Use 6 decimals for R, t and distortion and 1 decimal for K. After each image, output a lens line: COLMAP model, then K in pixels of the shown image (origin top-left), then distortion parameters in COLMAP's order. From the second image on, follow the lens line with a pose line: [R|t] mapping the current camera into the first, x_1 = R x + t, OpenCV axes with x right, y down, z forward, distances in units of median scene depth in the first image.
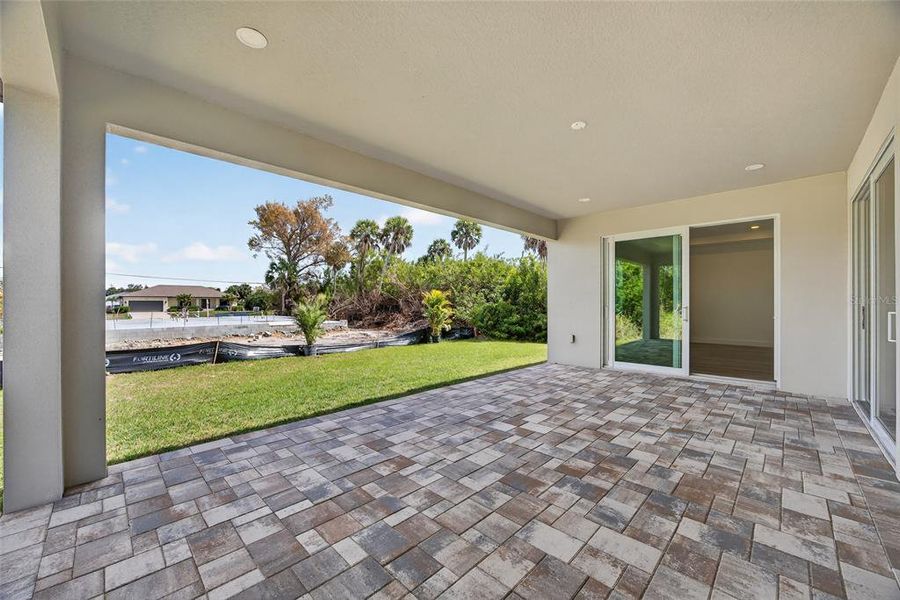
lens RADIAL K [[349.0, 0, 448.3], [0, 349.0, 301.1], [0, 0, 1]] dist [-0.019491, 0.006646]
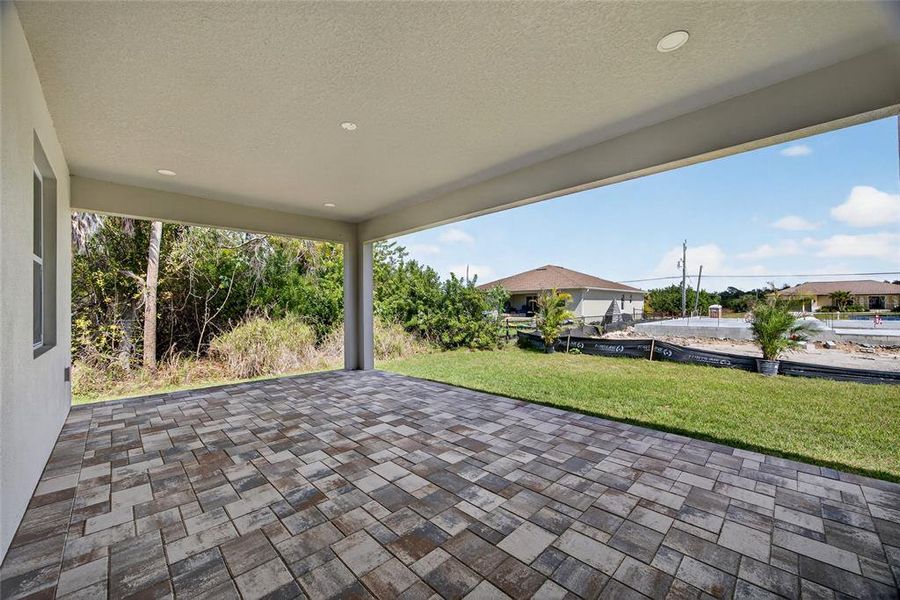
lens RADIAL K [[349.0, 0, 448.3], [0, 349.0, 301.1], [0, 0, 1]] dist [-0.019491, 0.006646]
pose [[-0.020640, -0.017185, -0.999639, 1.353801], [0.018596, 0.999673, -0.017570, 0.010873], [0.999614, -0.018952, -0.020314, 1.302934]]
